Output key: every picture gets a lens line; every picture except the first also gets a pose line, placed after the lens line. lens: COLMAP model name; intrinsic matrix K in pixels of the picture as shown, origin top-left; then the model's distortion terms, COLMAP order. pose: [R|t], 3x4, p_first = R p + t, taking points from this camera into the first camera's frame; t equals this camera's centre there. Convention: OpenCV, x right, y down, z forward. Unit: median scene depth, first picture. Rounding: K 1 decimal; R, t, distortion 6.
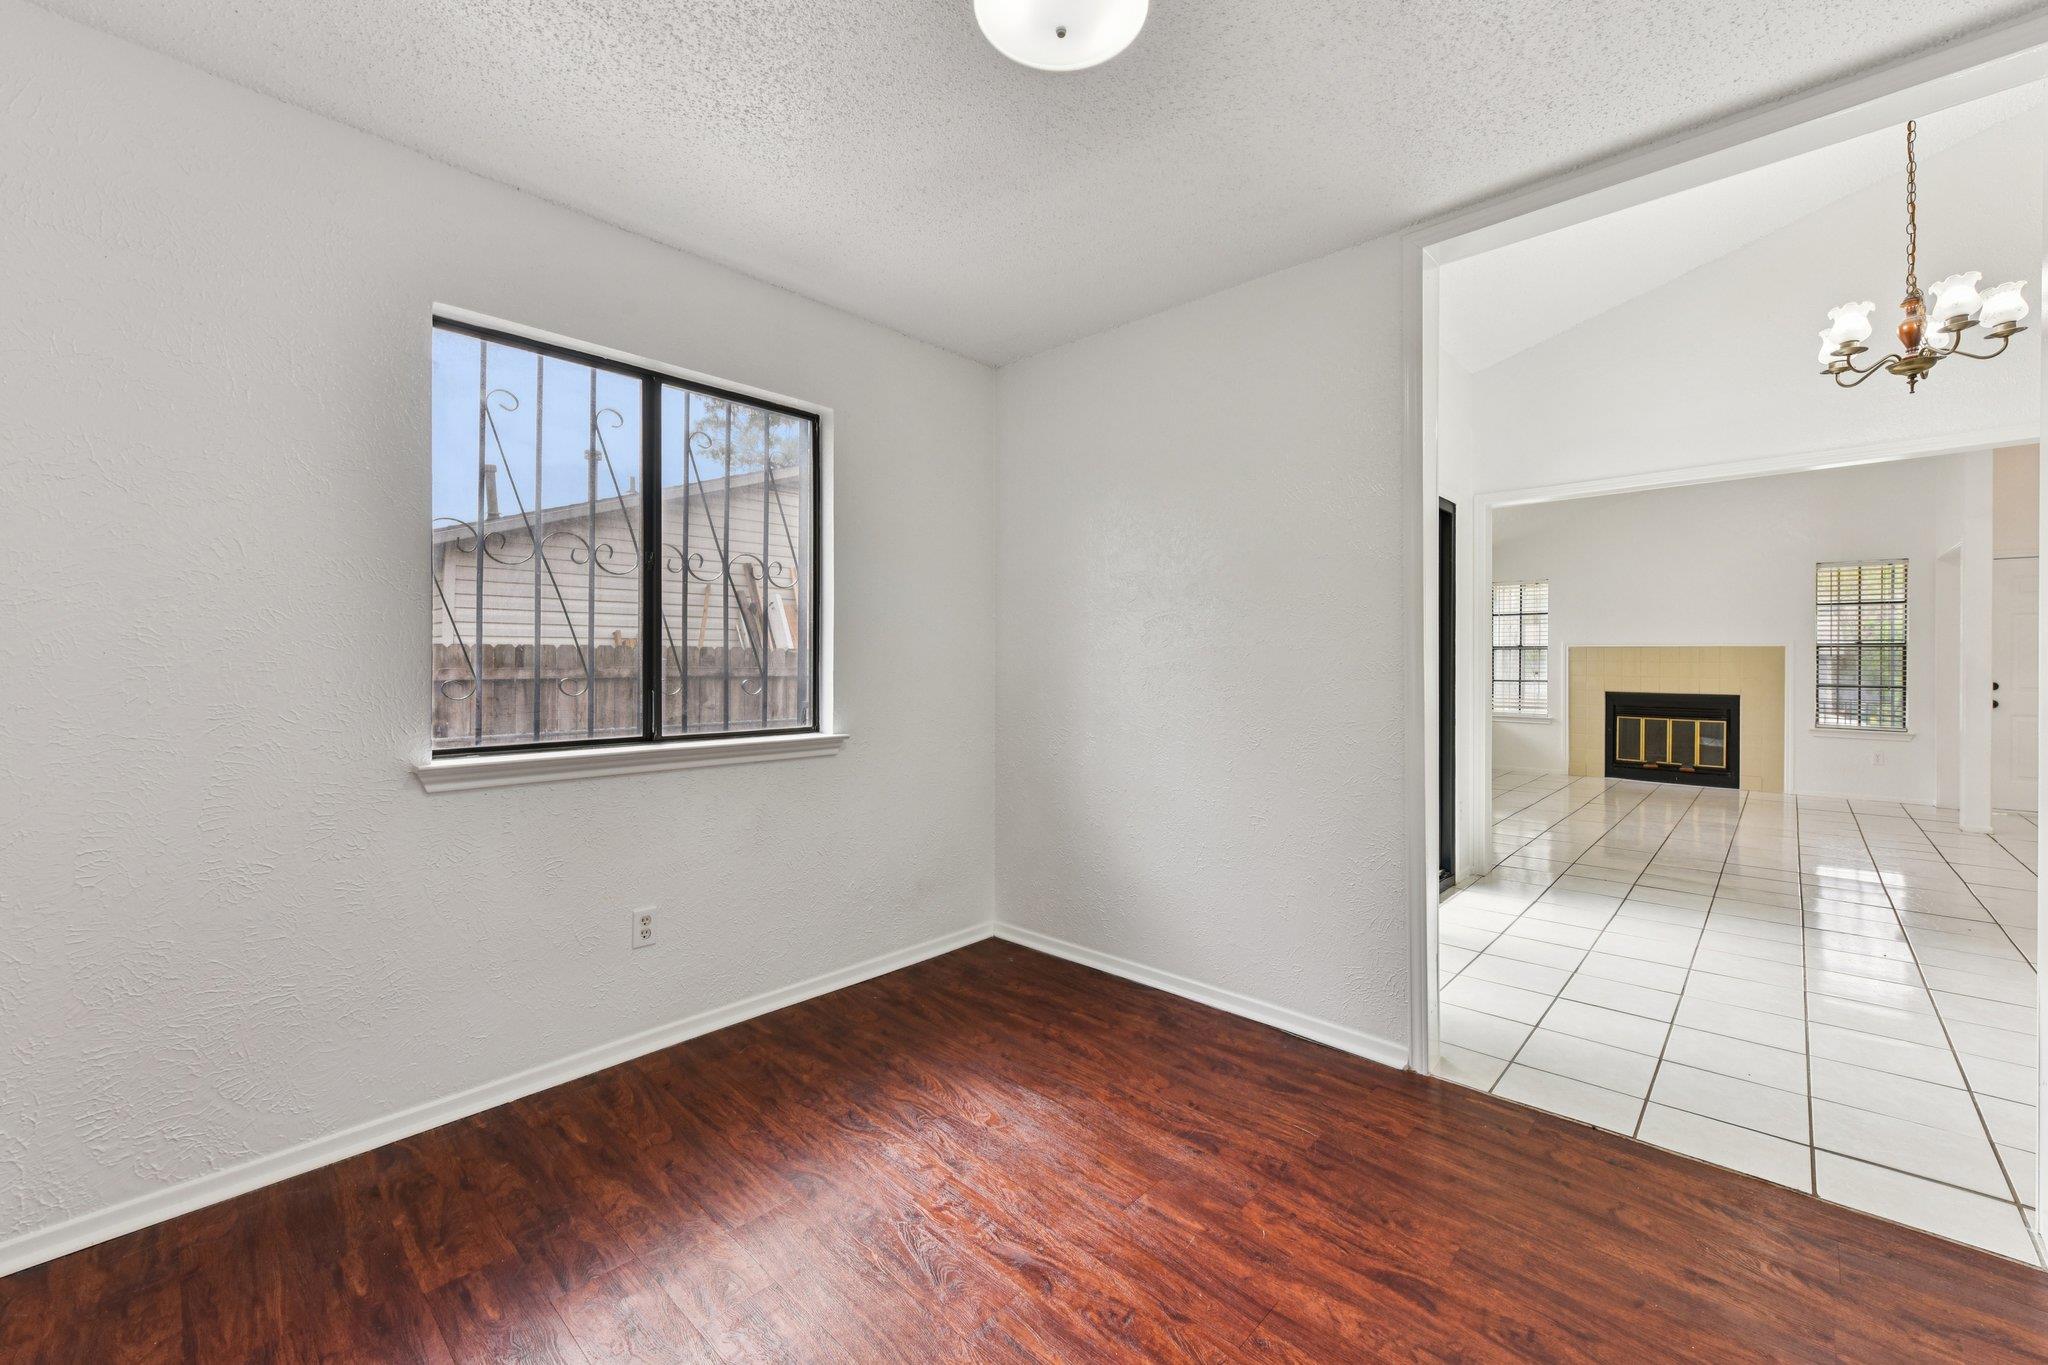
lens RADIAL K [[811.7, 0, 1030.6], [0, 811.7, 663.1], [0, 0, 1]] dist [0.000206, -0.000138]
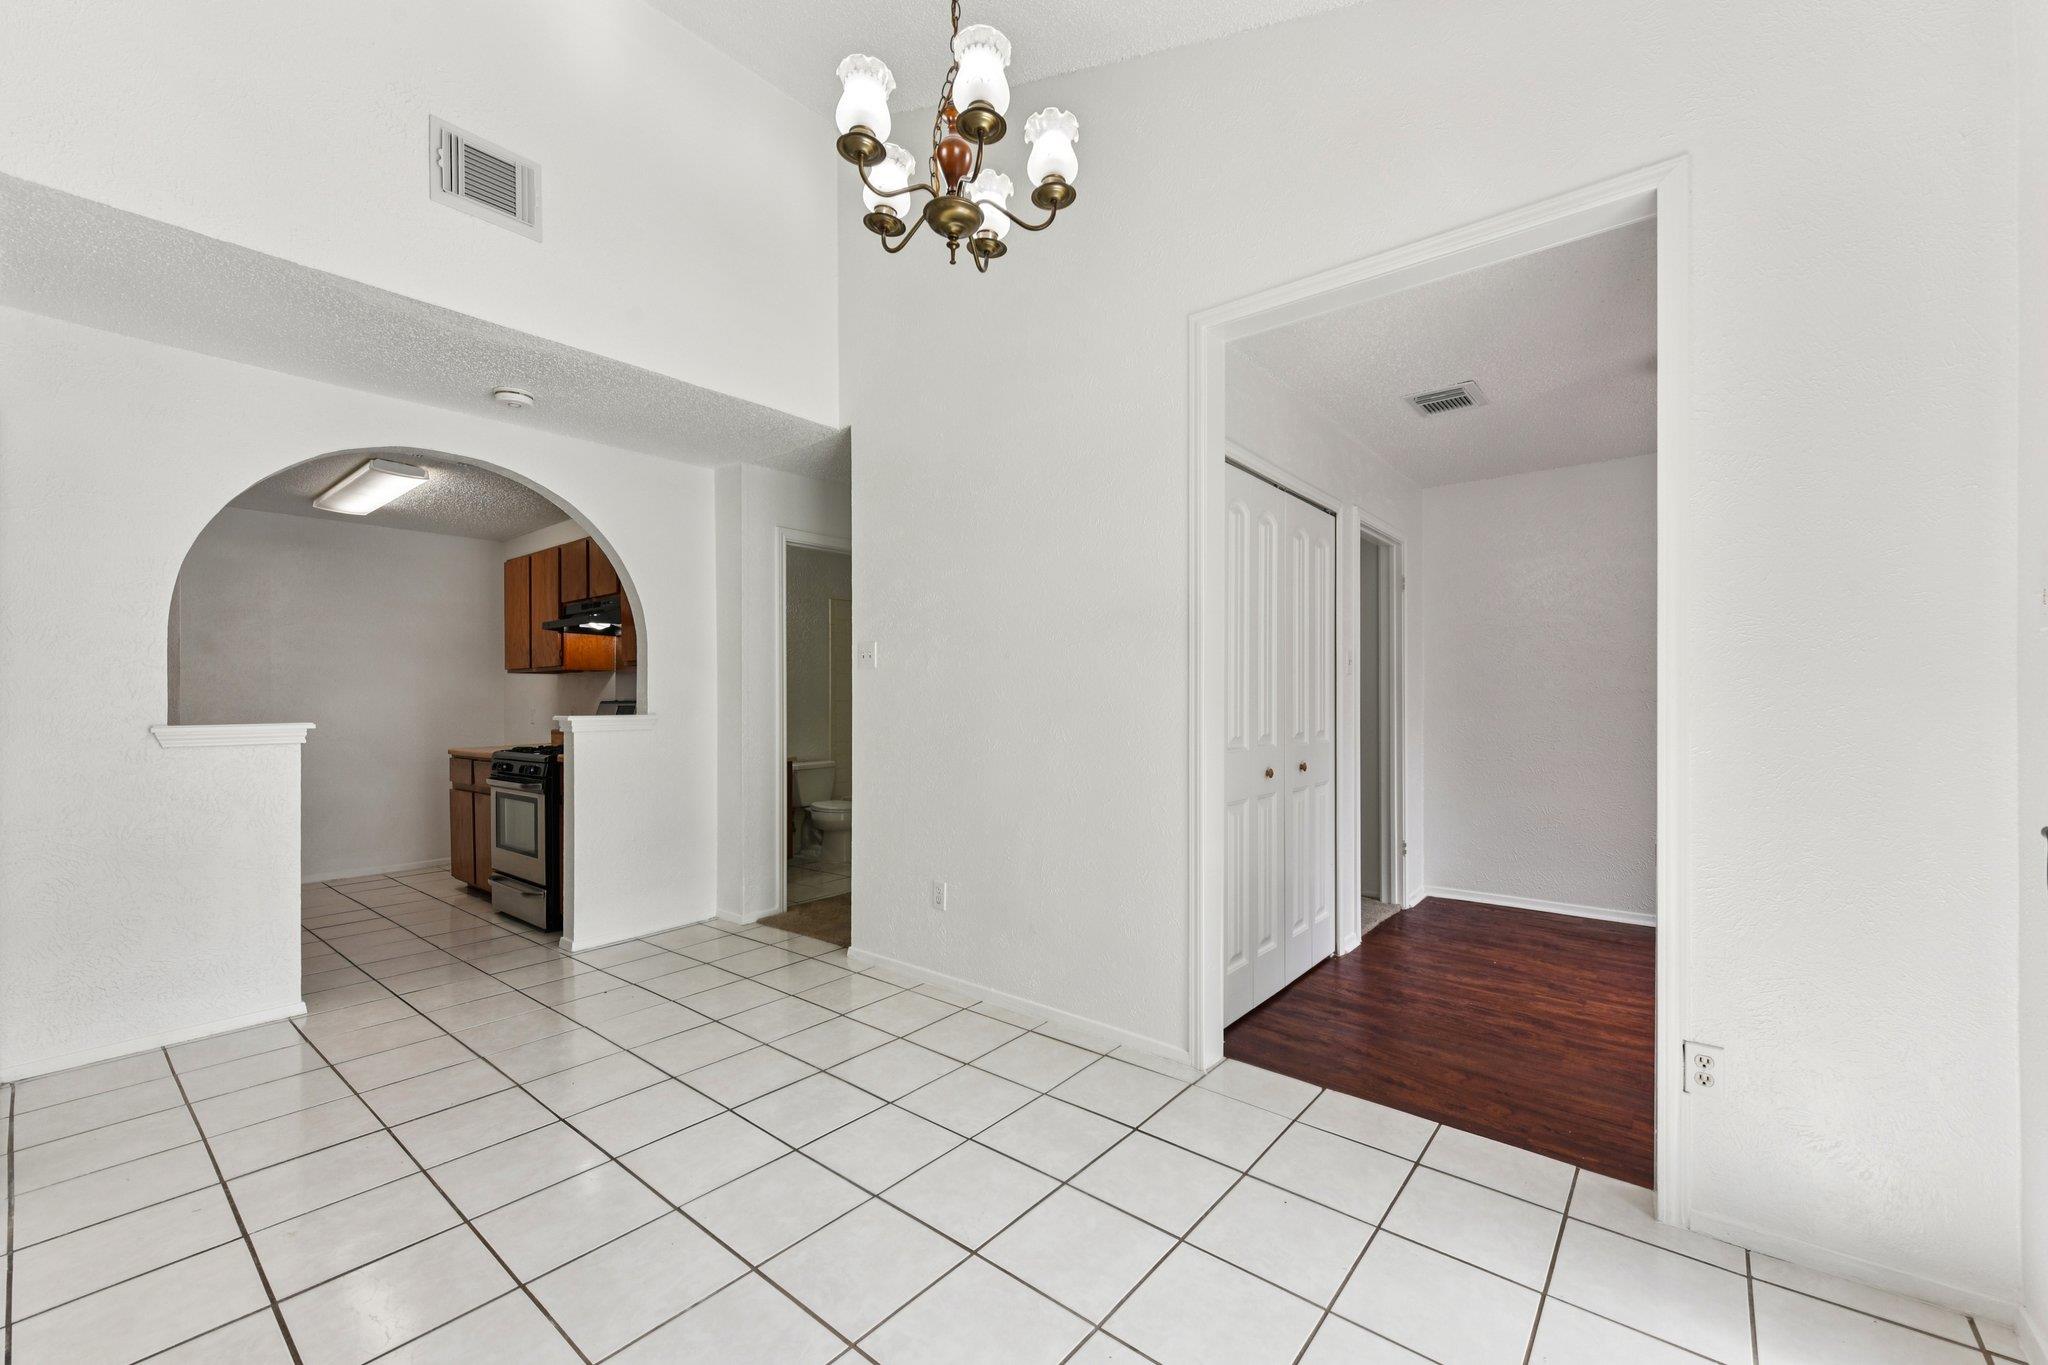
lens RADIAL K [[808.1, 0, 1023.7], [0, 808.1, 703.6], [0, 0, 1]] dist [0.001652, 0.000110]
pose [[-0.998453, 0.000727, -0.055593, 1.417600], [0.000662, 0.999999, 0.001174, -0.000571], [0.055593, 0.001136, -0.998453, 2.140145]]
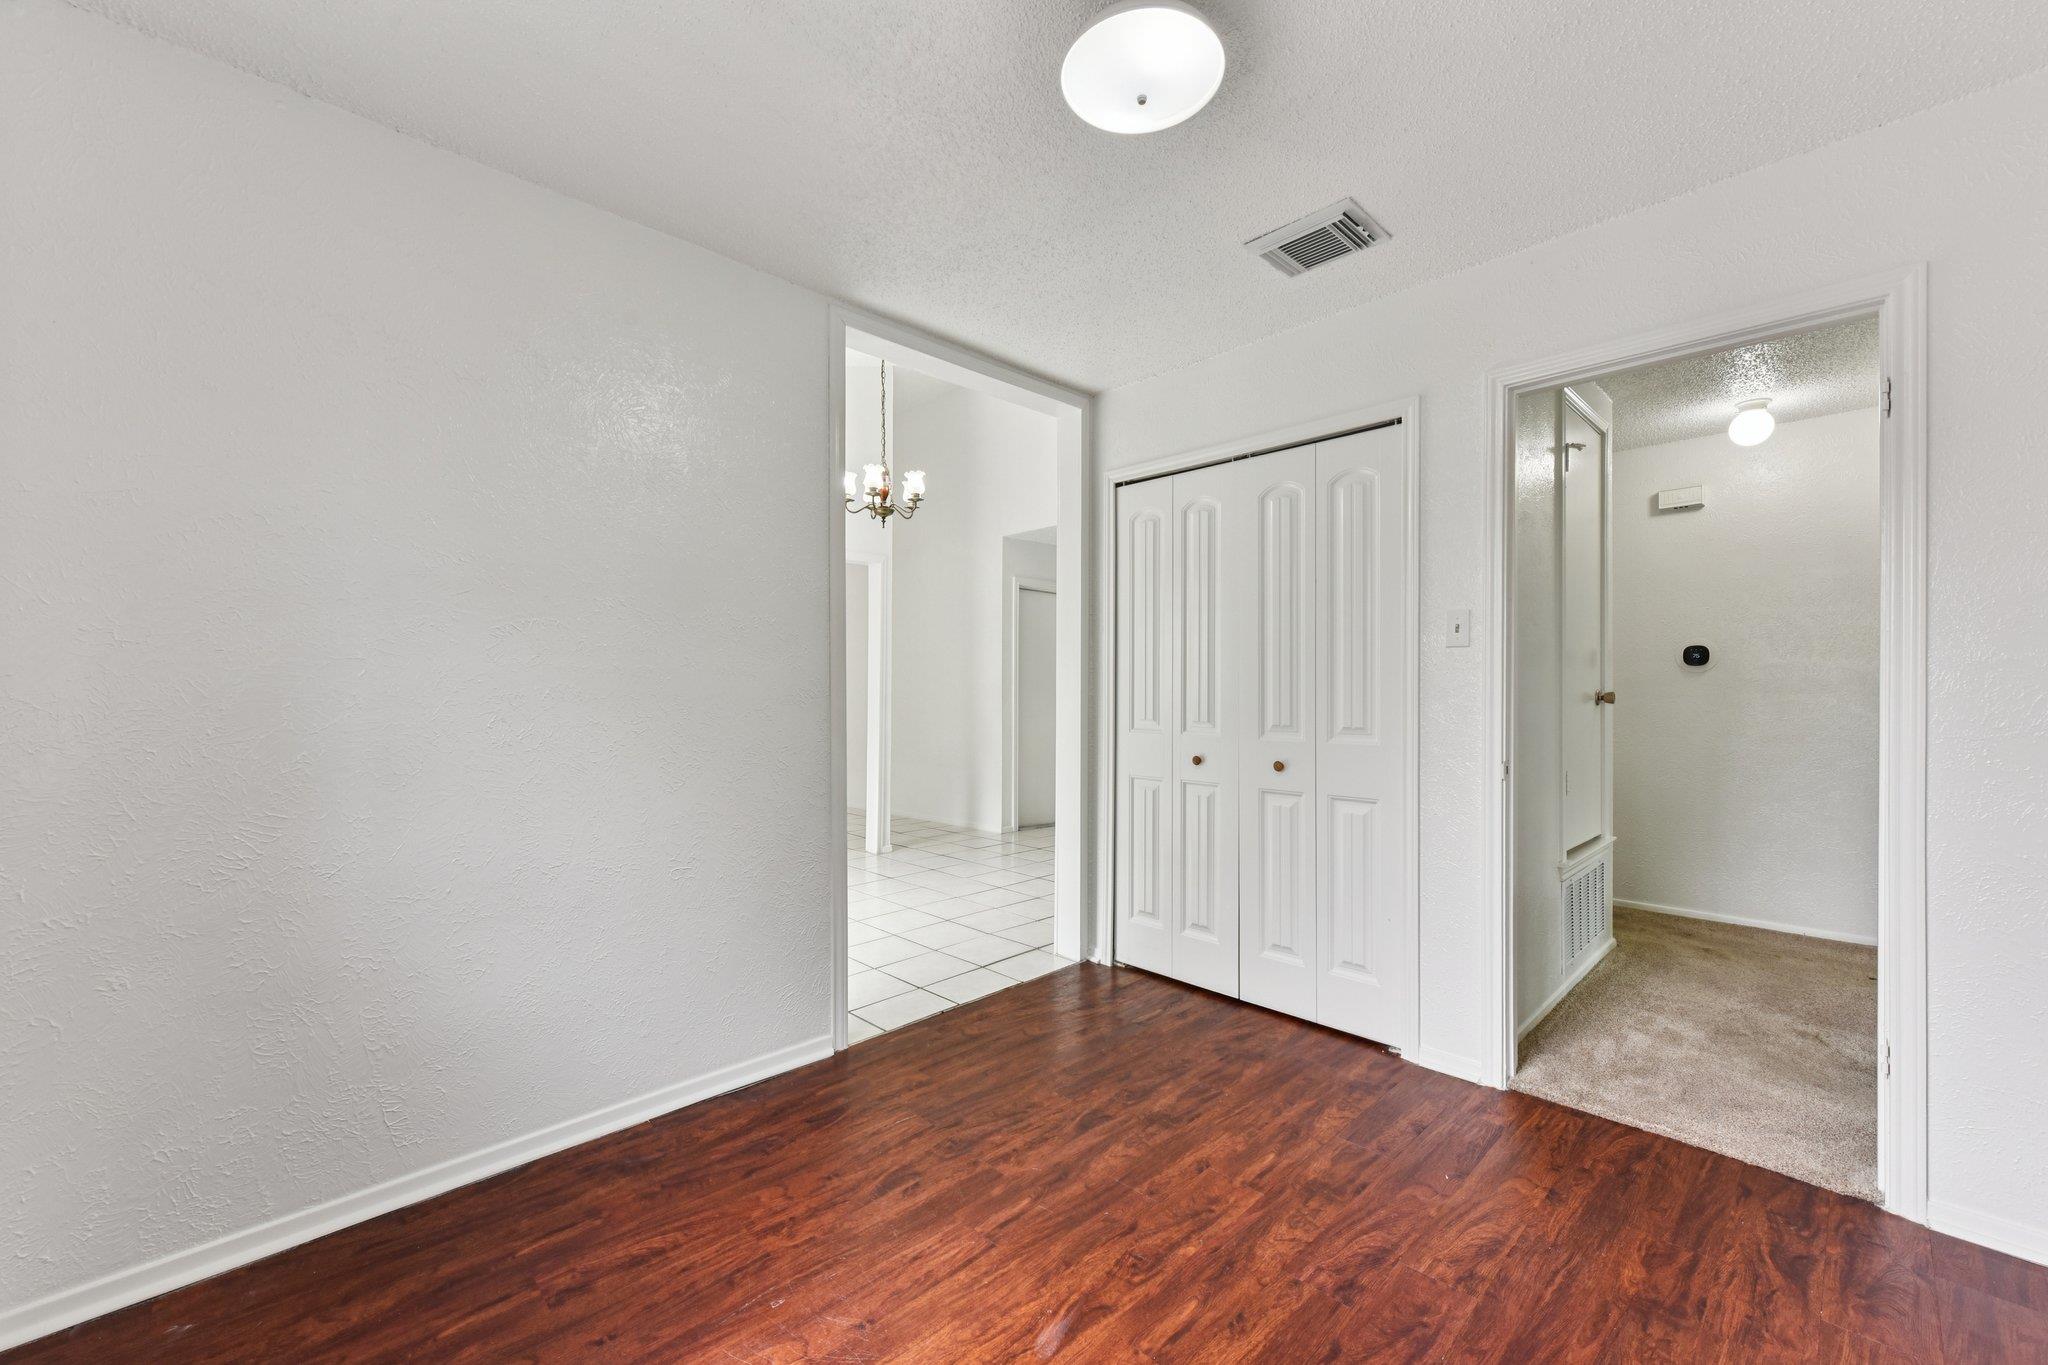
lens RADIAL K [[811.0, 0, 1036.2], [0, 811.0, 687.7], [0, 0, 1]] dist [0.003831, -0.000094]
pose [[0.050381, 0.001493, 0.998729, -0.763774], [0.004917, 0.999986, -0.001743, 0.003662], [-0.998718, 0.004999, 0.050373, 0.799121]]
